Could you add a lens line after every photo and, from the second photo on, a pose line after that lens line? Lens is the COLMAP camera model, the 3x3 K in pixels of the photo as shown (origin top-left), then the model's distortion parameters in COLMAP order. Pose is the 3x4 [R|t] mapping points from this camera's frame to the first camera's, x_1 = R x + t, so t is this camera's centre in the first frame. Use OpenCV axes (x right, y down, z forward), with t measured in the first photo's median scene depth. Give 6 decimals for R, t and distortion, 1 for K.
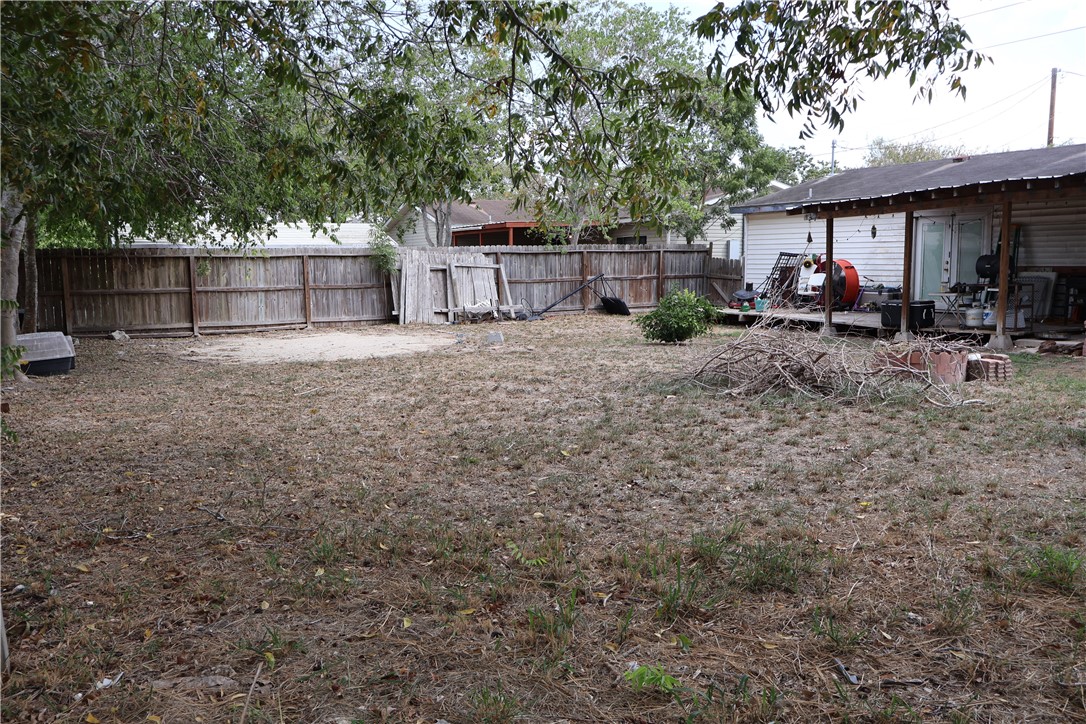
lens RADIAL K [[902.0, 0, 542.8], [0, 902.0, 366.6], [0, 0, 1]] dist [-0.010857, 0.008674]
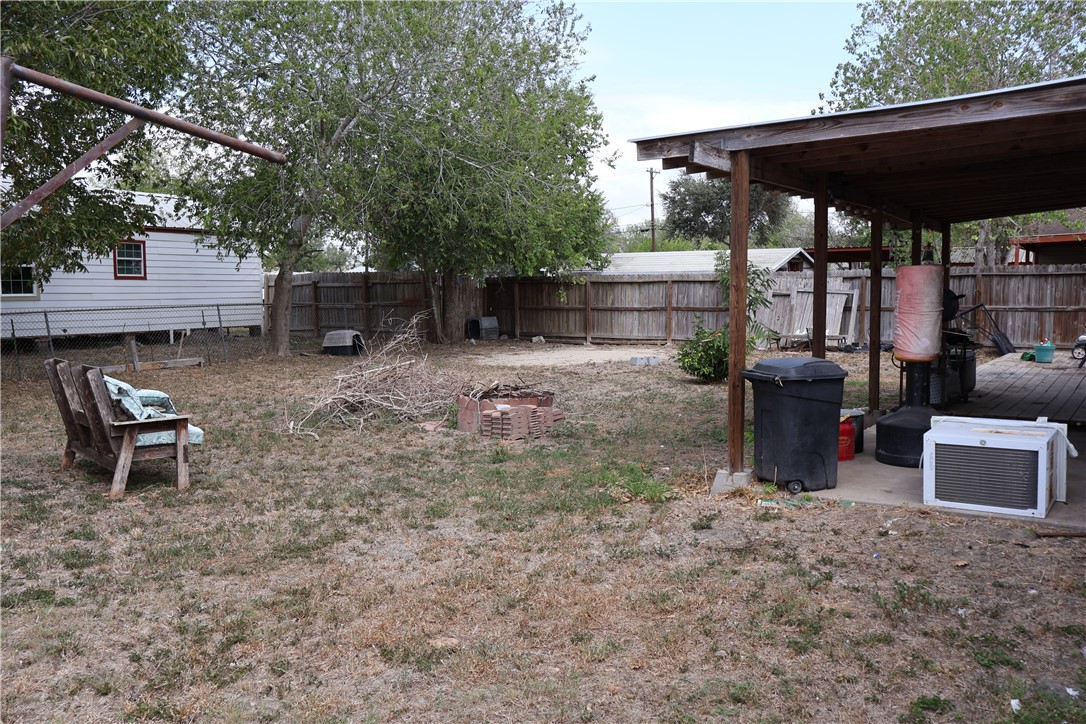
lens RADIAL K [[902.0, 0, 538.6], [0, 902.0, 355.8], [0, 0, 1]] dist [-0.010857, 0.008674]
pose [[0.467542, 0.074652, -0.880813, 0.810855], [-0.100148, 0.994486, 0.031127, -0.057972], [0.878279, 0.073658, 0.472440, 0.393507]]
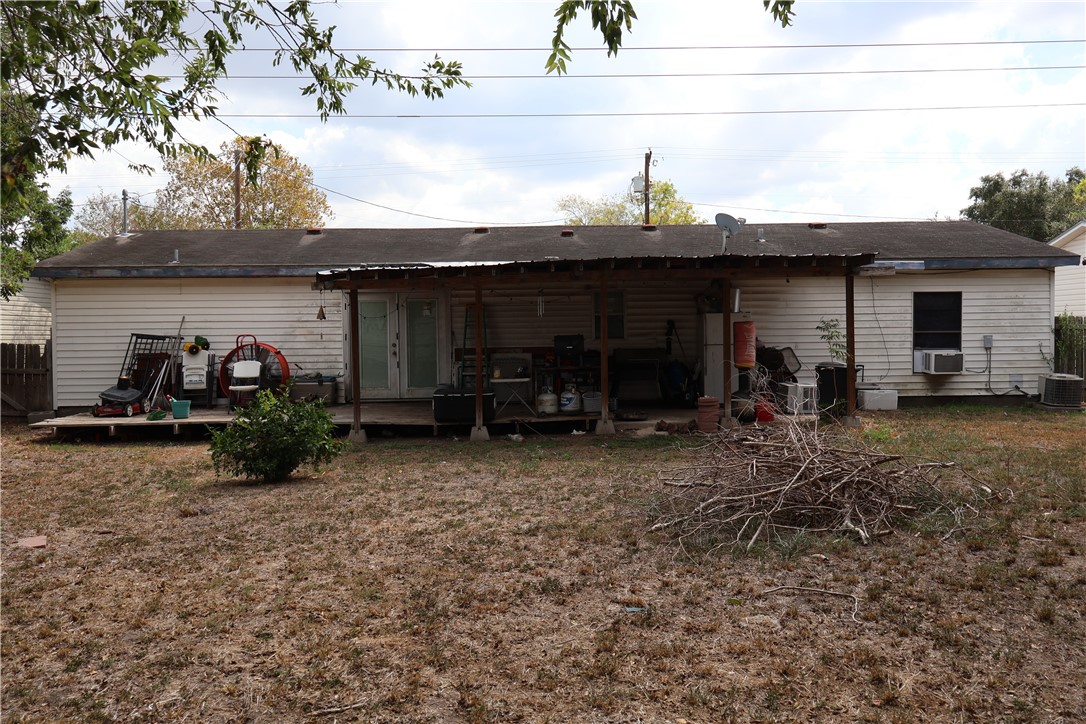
lens RADIAL K [[900.5, 0, 543.7], [0, 900.5, 360.1], [0, 0, 1]] dist [0.007631, 0.004668]
pose [[0.454054, -0.023093, 0.890675, -0.302692], [0.113871, 0.992970, -0.032304, -0.062209], [-0.883668, 0.116090, 0.453492, 0.527081]]
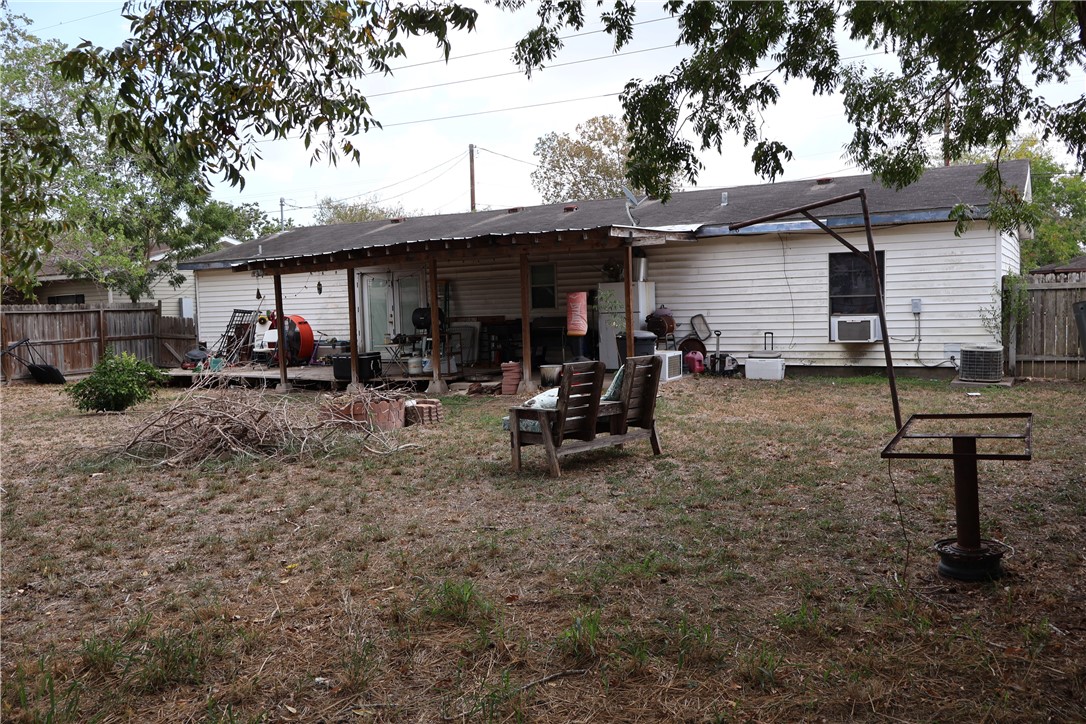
lens RADIAL K [[902.0, 0, 542.9], [0, 902.0, 364.2], [0, 0, 1]] dist [-0.010857, 0.008674]
pose [[0.842314, -0.054297, 0.536246, 0.025241], [0.088229, 0.995383, -0.037800, -0.001671], [-0.531717, 0.079152, 0.843215, 0.004556]]
